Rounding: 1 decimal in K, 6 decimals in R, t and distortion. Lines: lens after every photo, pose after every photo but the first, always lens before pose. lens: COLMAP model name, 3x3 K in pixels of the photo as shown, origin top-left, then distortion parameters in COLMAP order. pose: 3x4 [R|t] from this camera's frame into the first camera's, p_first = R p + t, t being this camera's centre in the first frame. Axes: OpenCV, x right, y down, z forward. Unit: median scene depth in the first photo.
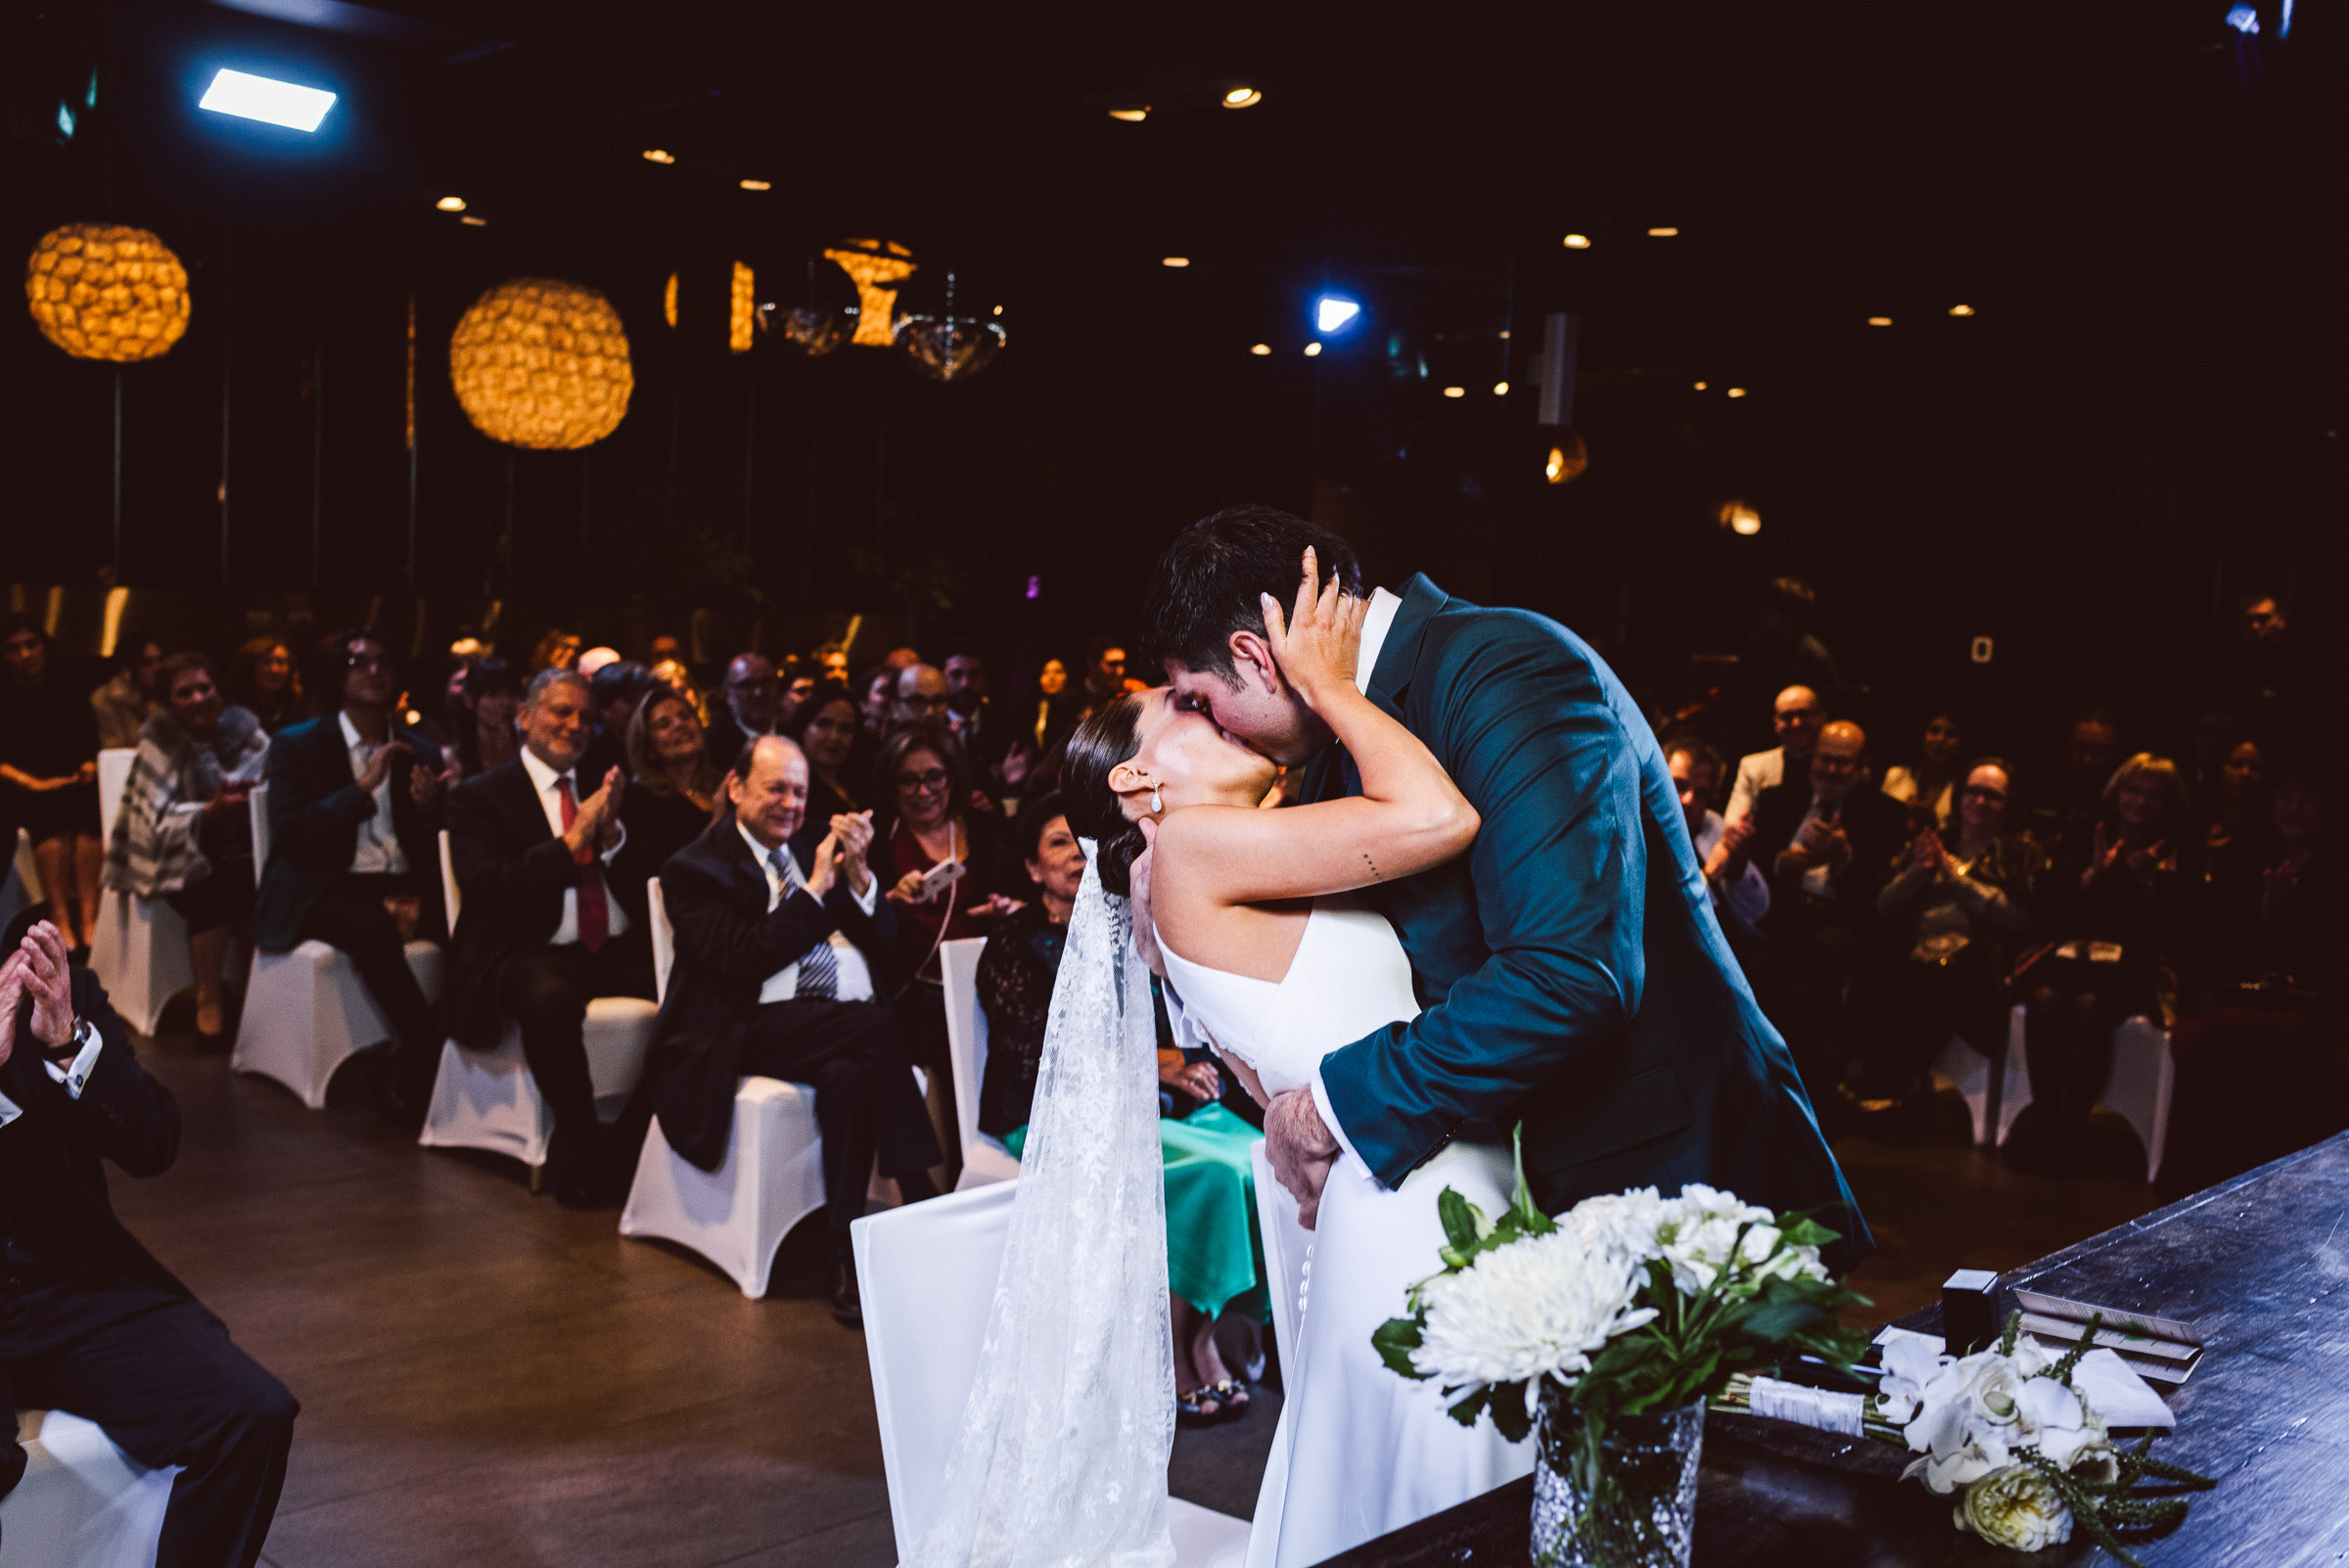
lens RADIAL K [[2342.3, 0, 1174.5], [0, 2342.3, 784.0], [0, 0, 1]] dist [0.080902, -0.082165]
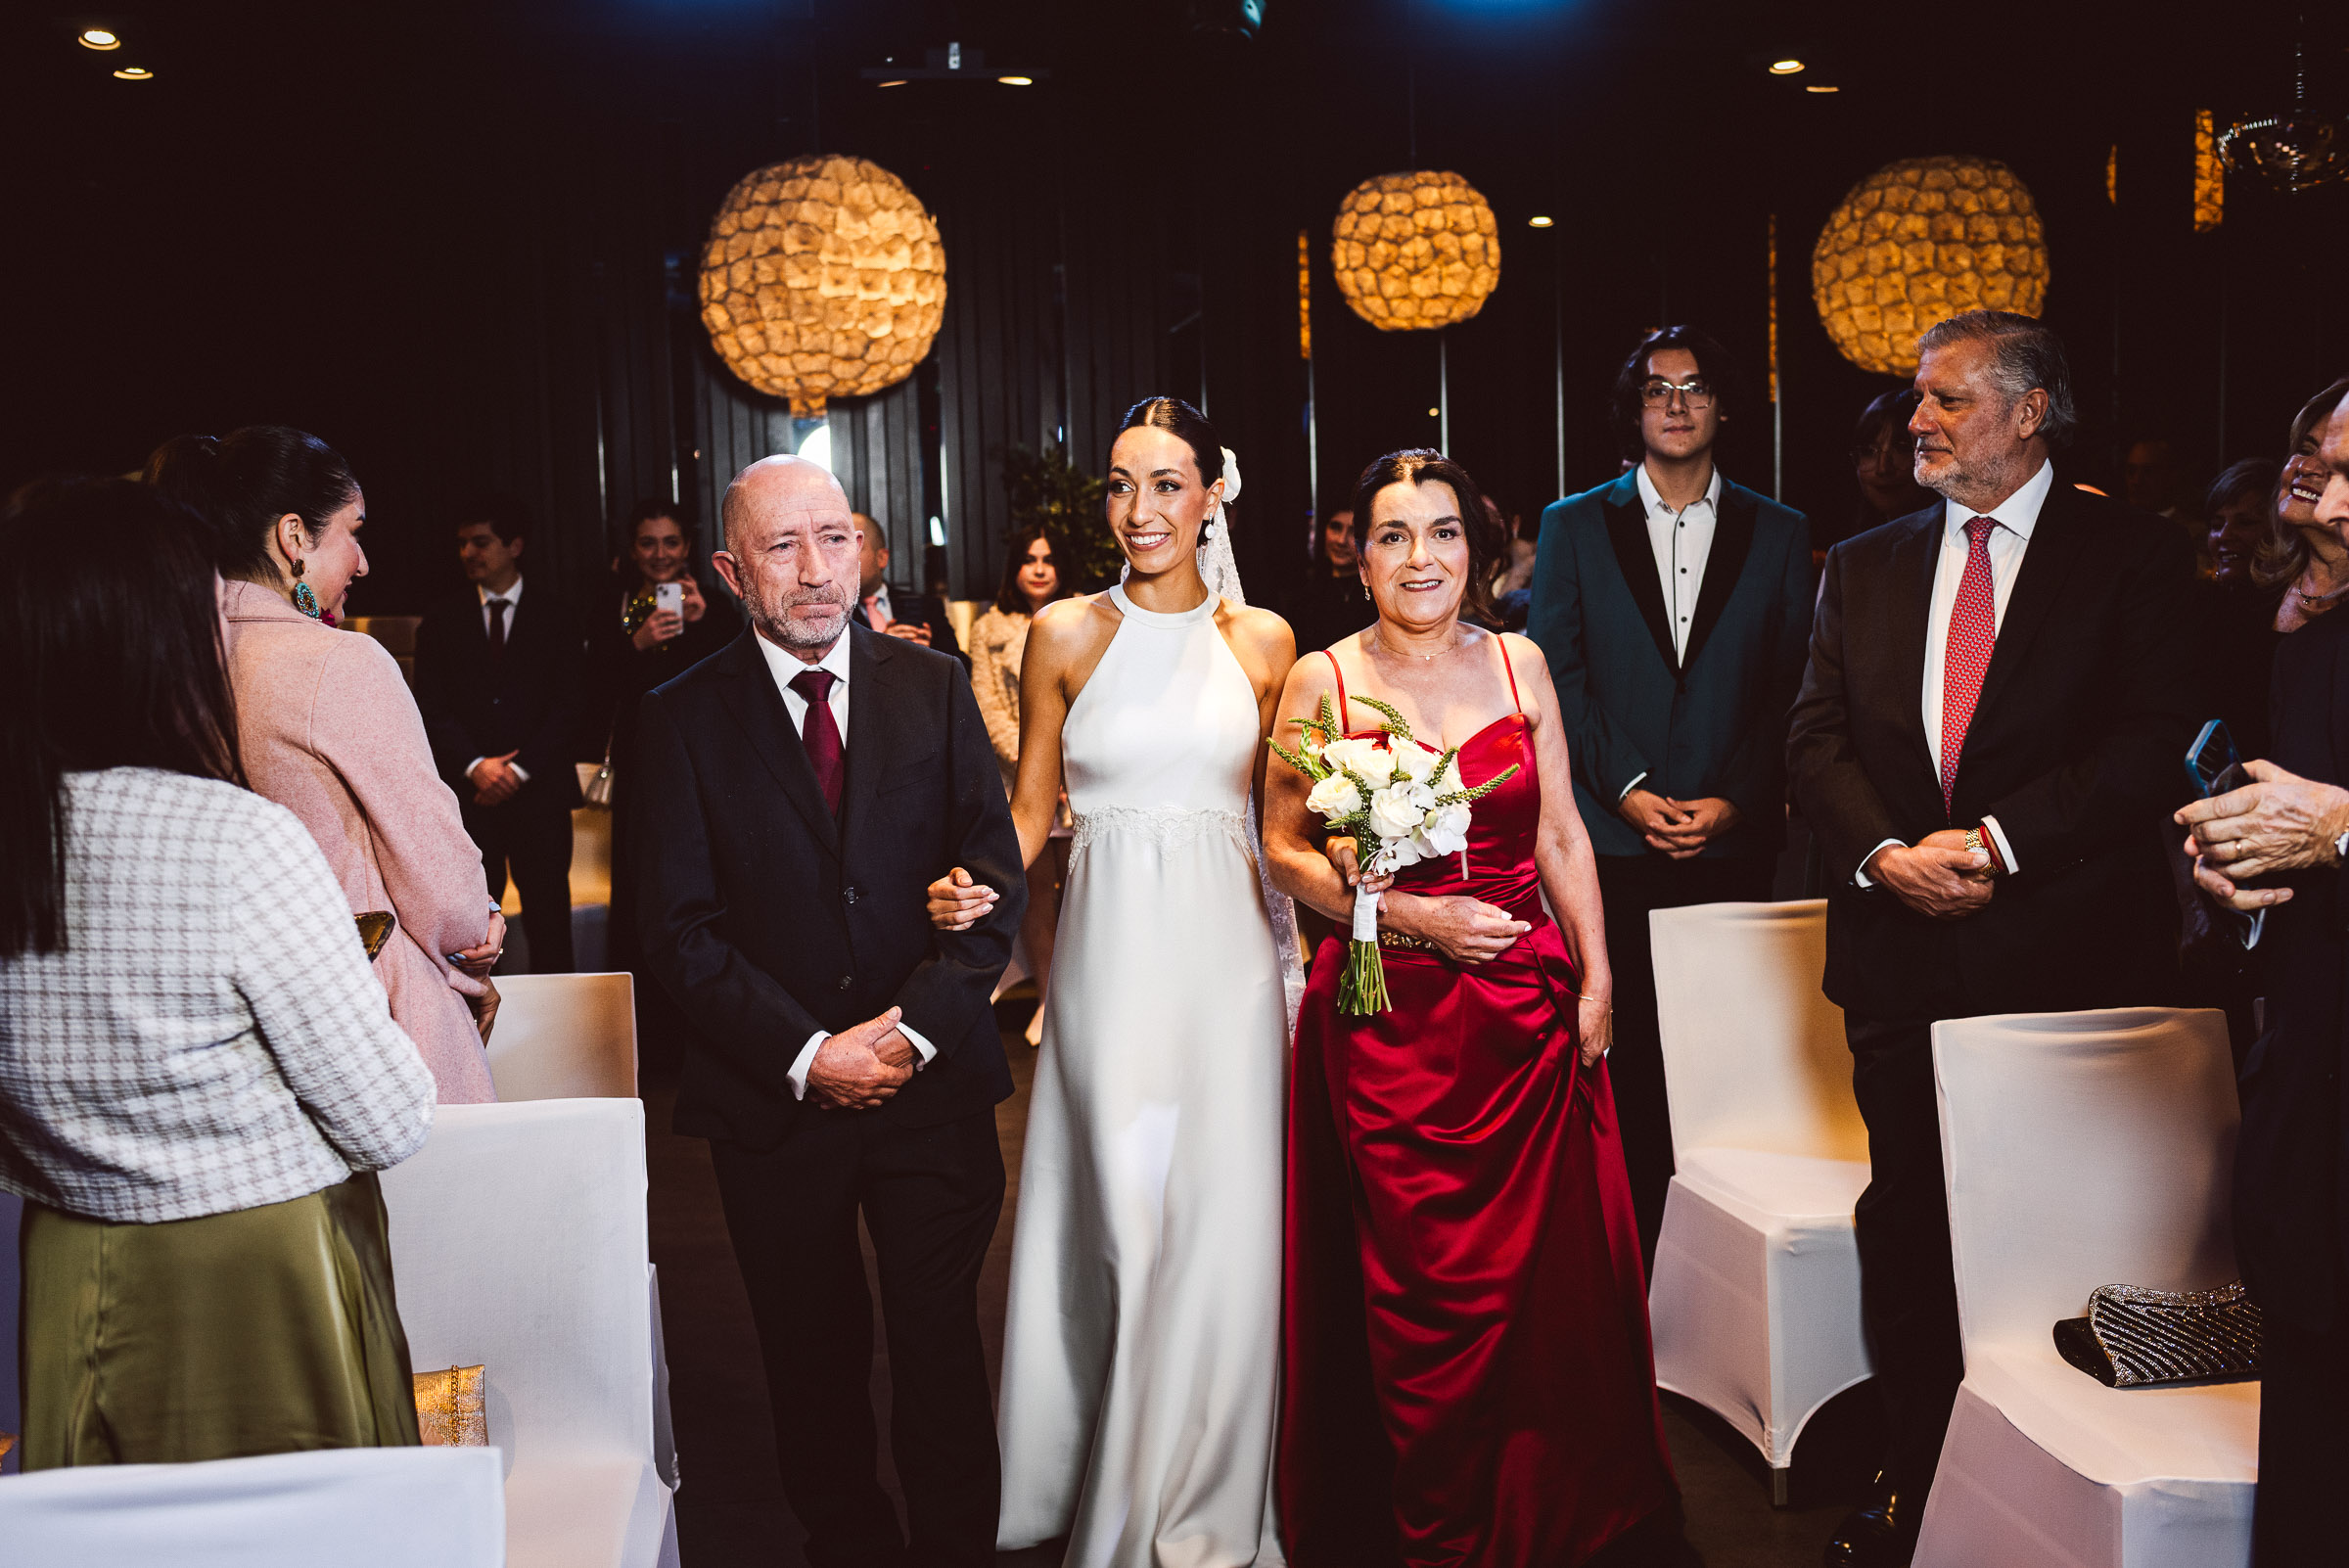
lens RADIAL K [[2442.9, 0, 1093.1], [0, 2442.9, 763.6], [0, 0, 1]] dist [0.011575, -0.009322]
pose [[0.807890, -0.027048, -0.588712, -0.022106], [0.018574, 0.999619, -0.020439, -0.003266], [0.589040, 0.005578, 0.808084, 0.209341]]
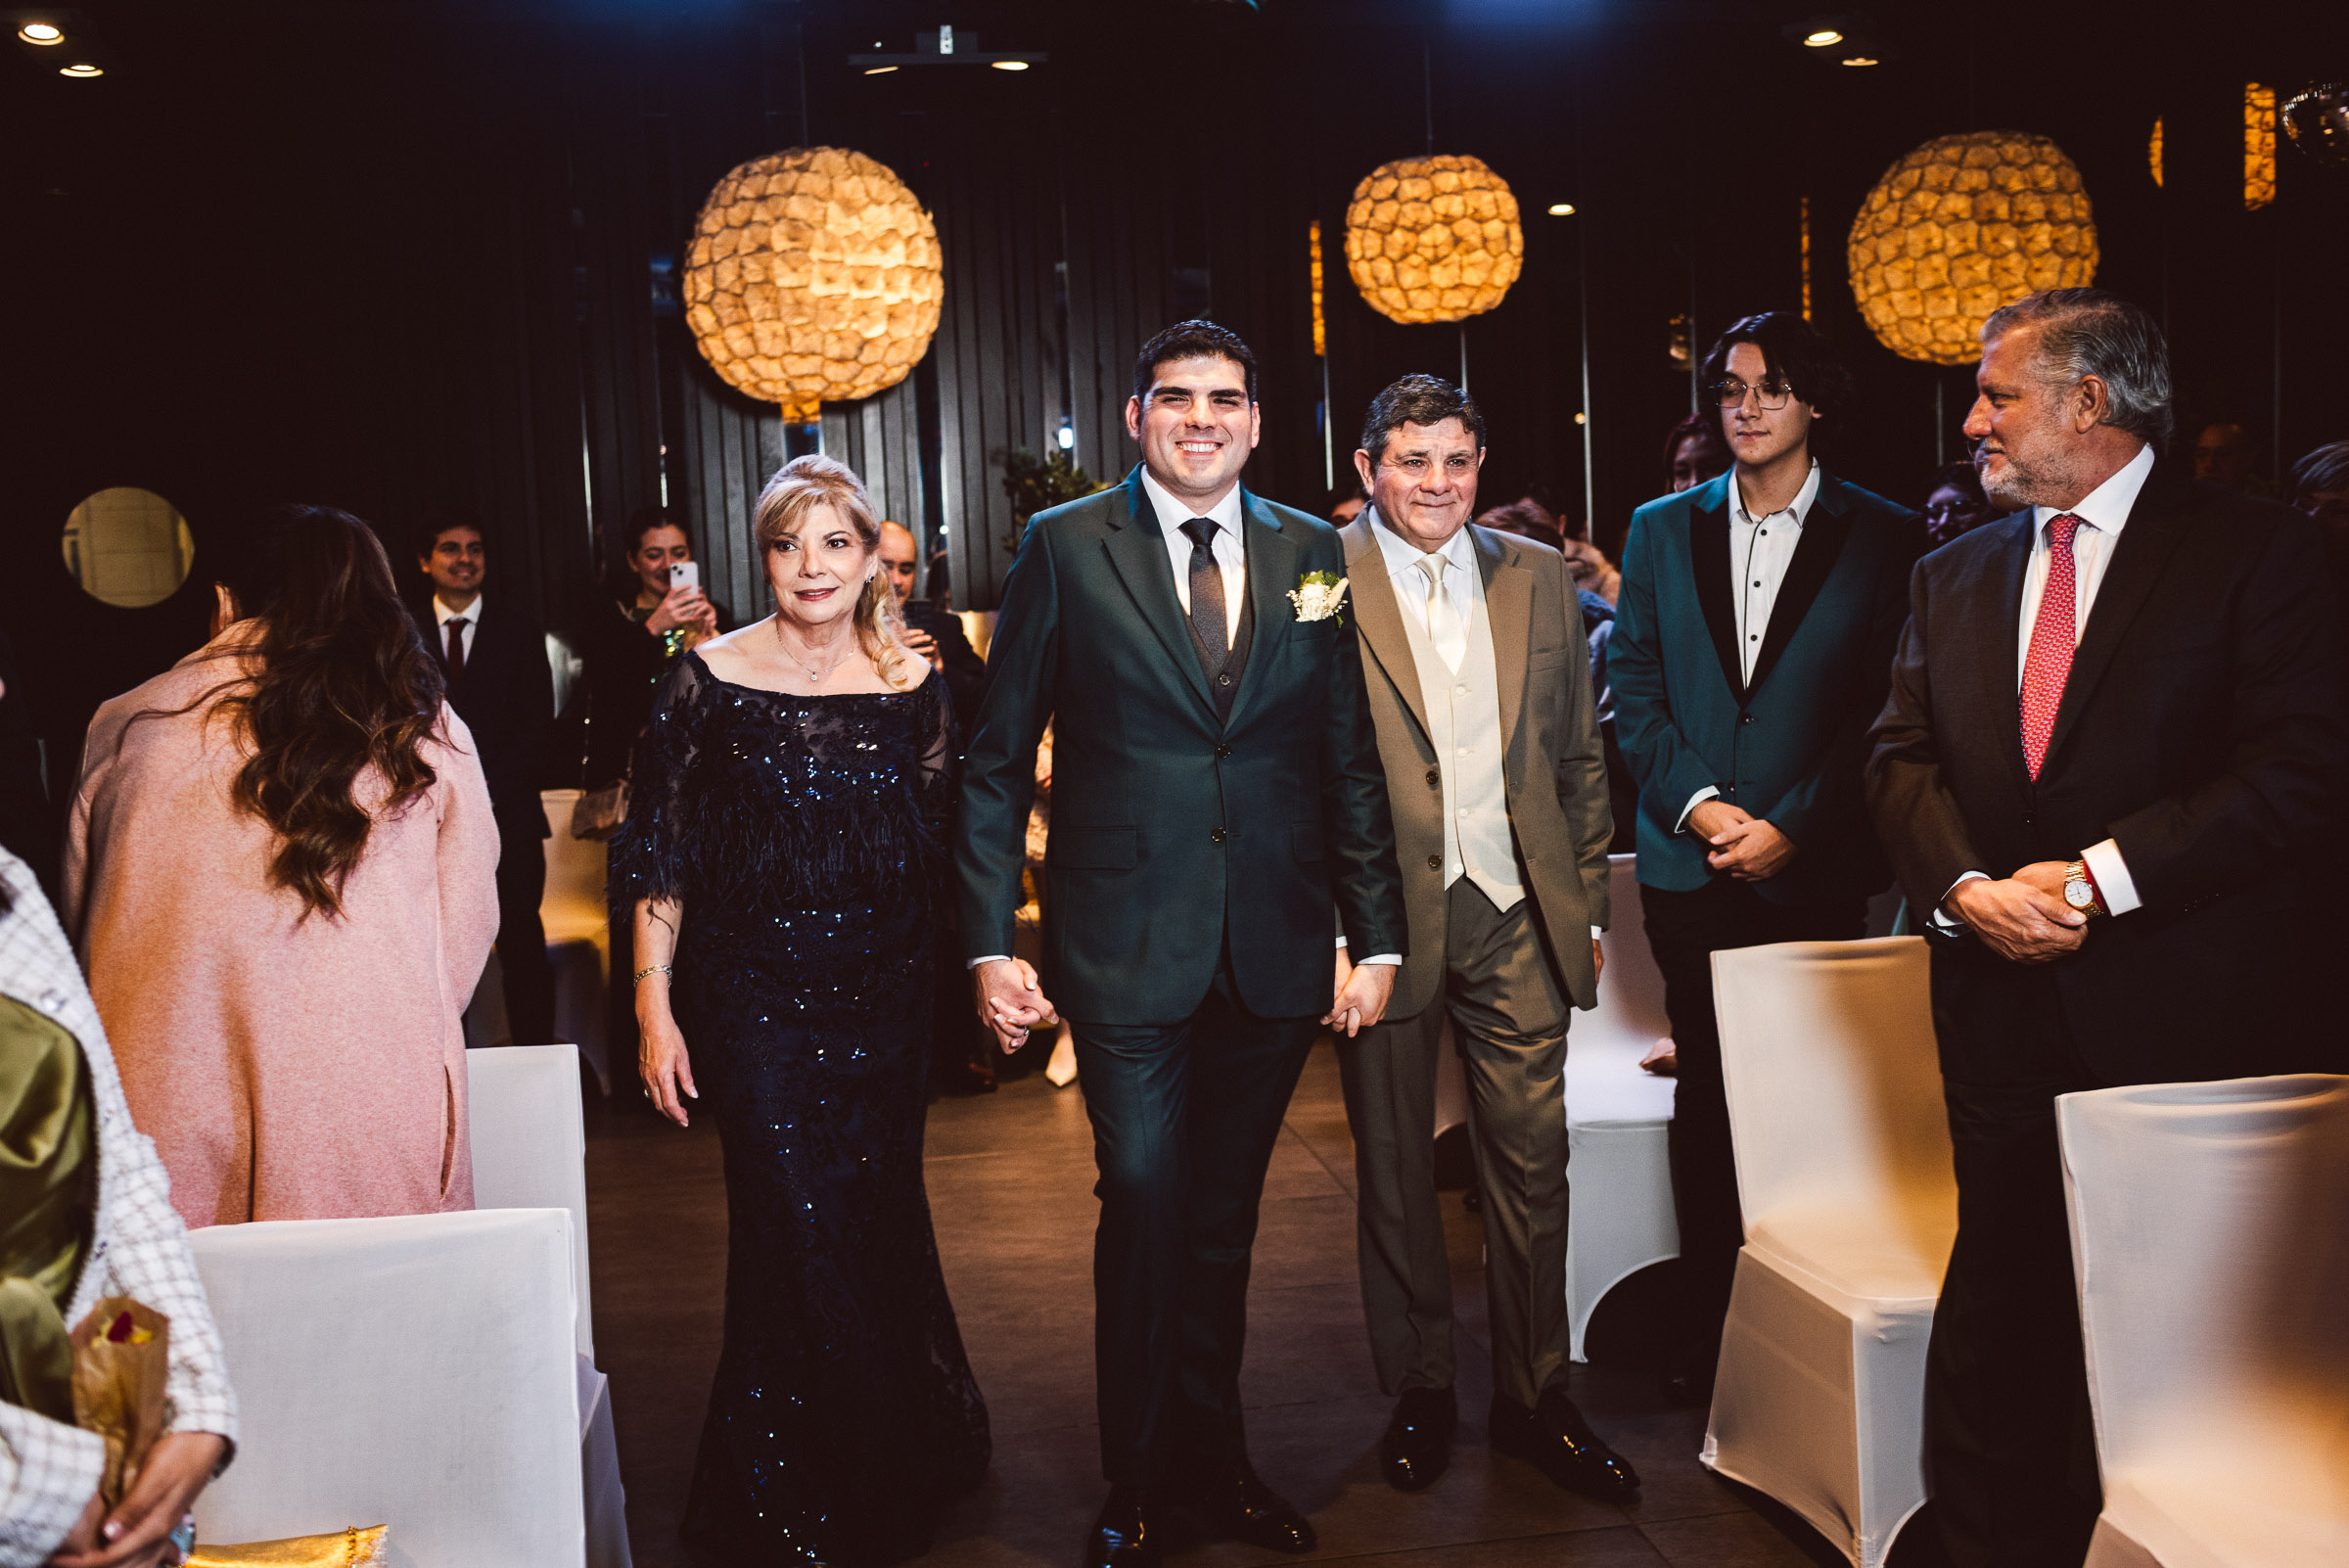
lens RADIAL K [[2453.9, 0, 1094.4], [0, 2453.9, 781.5], [0, 0, 1]] dist [-0.003348, 0.023107]
pose [[0.803545, -0.034842, -0.594223, -0.039939], [0.032049, 0.999370, -0.015260, -0.007952], [0.594381, -0.006782, 0.804155, 0.237744]]
